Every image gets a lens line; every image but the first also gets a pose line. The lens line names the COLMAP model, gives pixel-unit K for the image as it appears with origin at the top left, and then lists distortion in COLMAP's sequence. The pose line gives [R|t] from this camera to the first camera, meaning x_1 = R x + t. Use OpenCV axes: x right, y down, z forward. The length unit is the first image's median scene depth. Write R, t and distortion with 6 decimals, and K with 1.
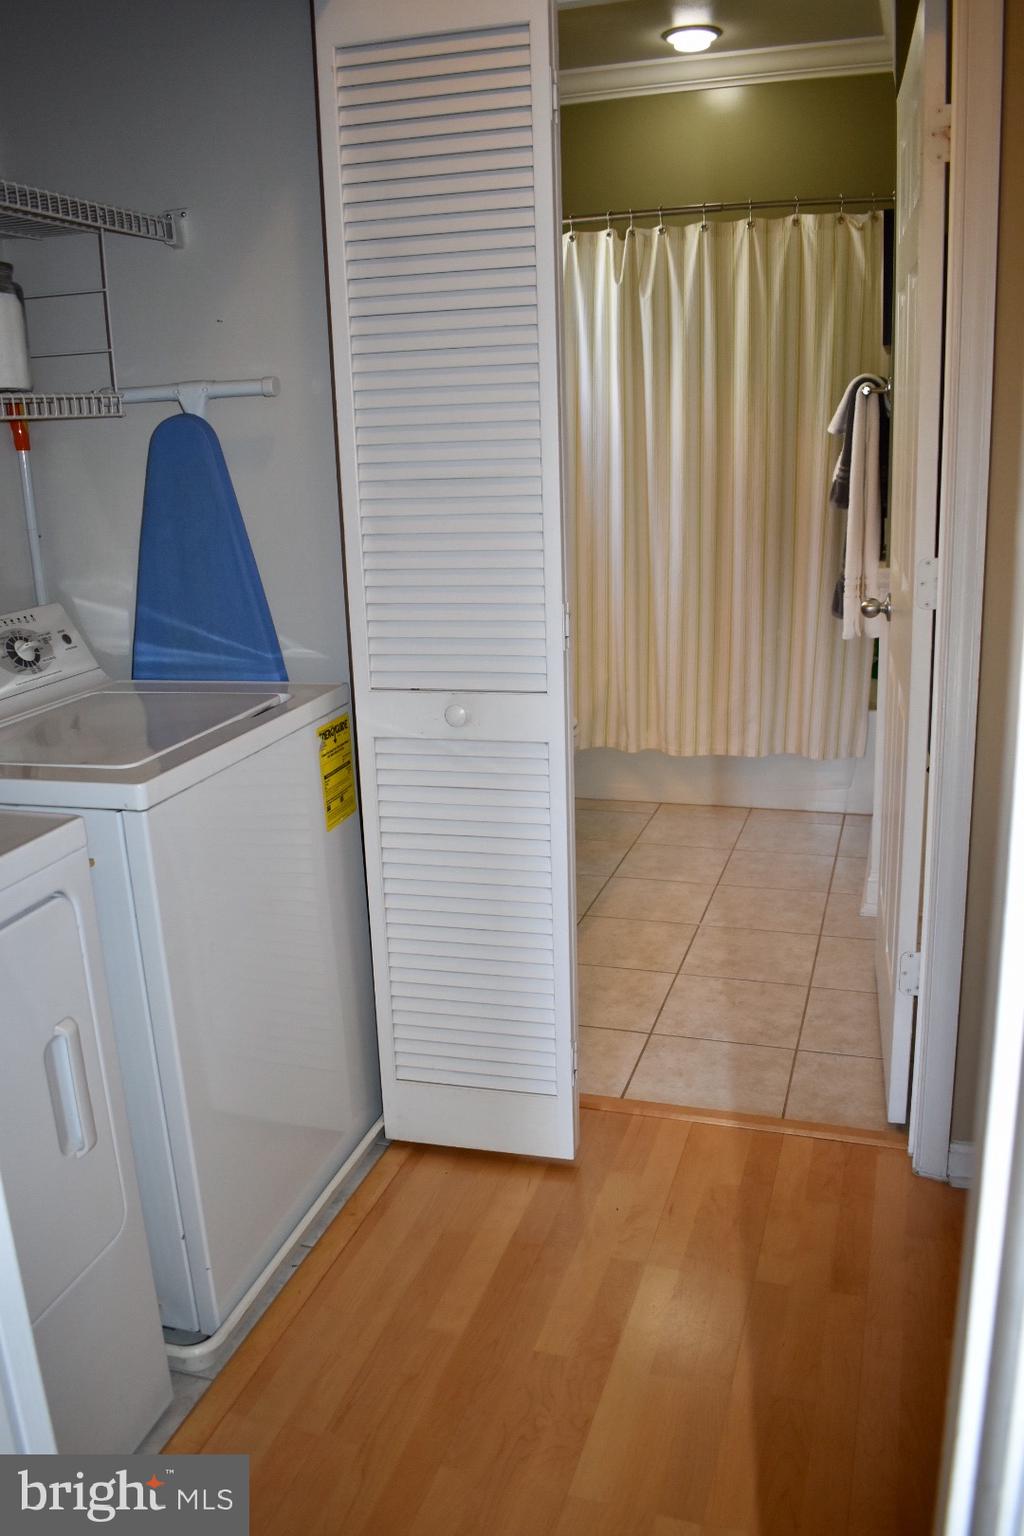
lens RADIAL K [[1196.4, 0, 522.9], [0, 1196.4, 762.7], [0, 0, 1]] dist [-0.098762, 0.018725]
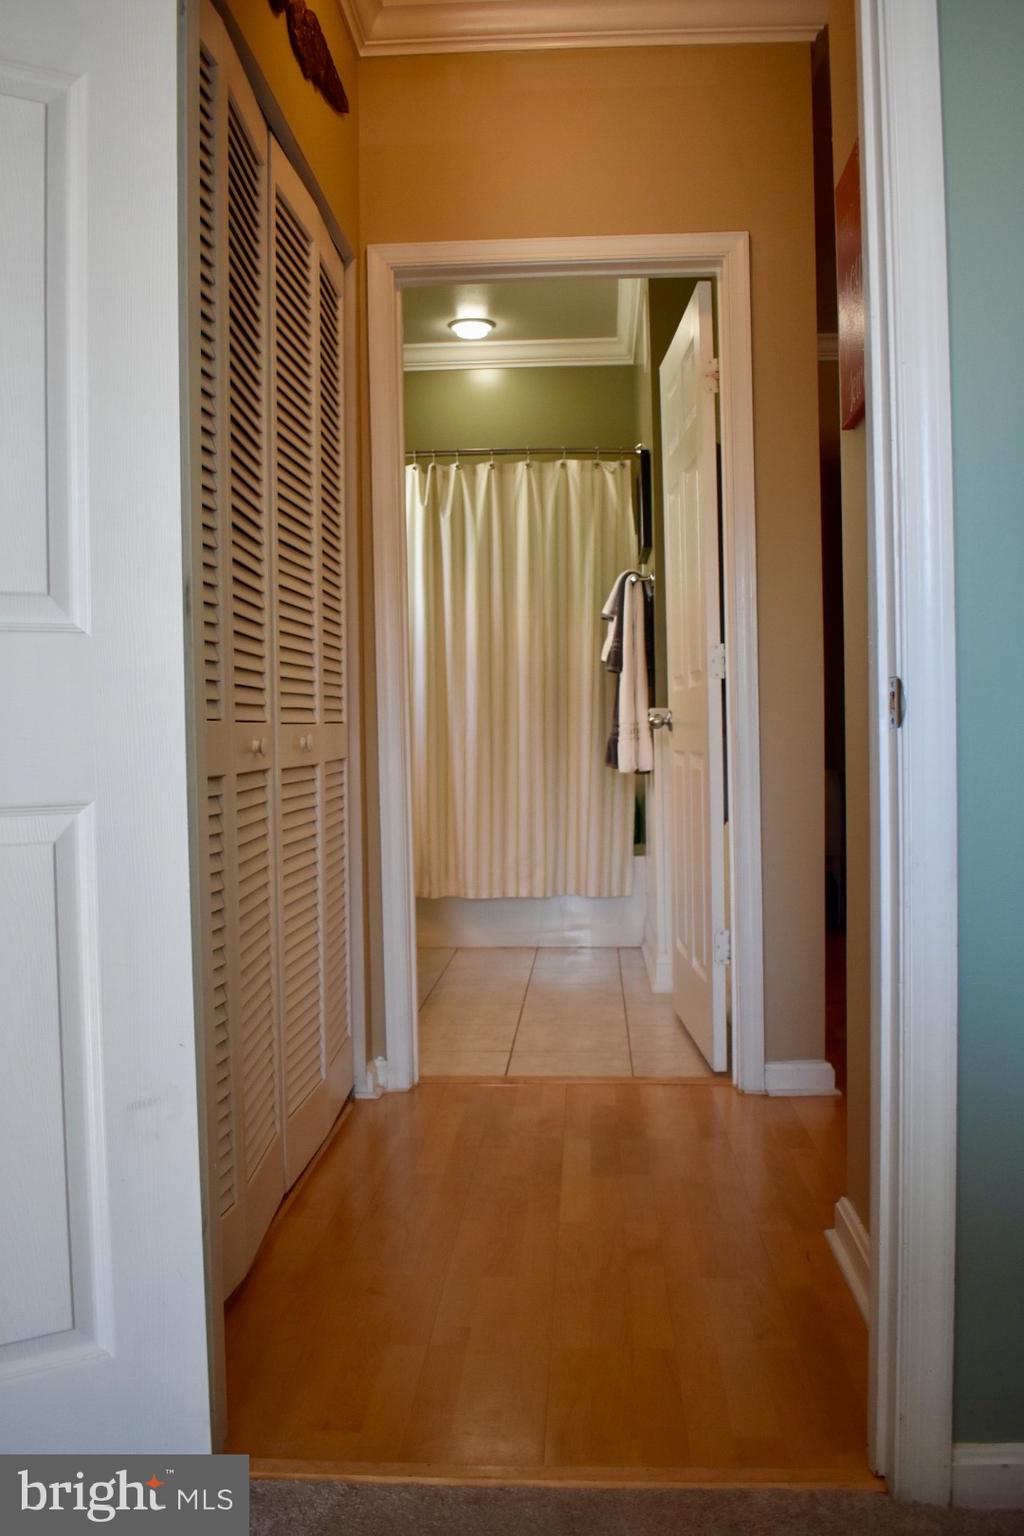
lens RADIAL K [[1302.5, 0, 501.1], [0, 1302.5, 768.1], [0, 0, 1]] dist [-0.090492, 0.014847]
pose [[0.969483, 0.014271, 0.244743, -0.175256], [0.047031, 0.968936, -0.242799, 0.200719], [-0.240605, 0.246900, 0.938696, -0.238118]]
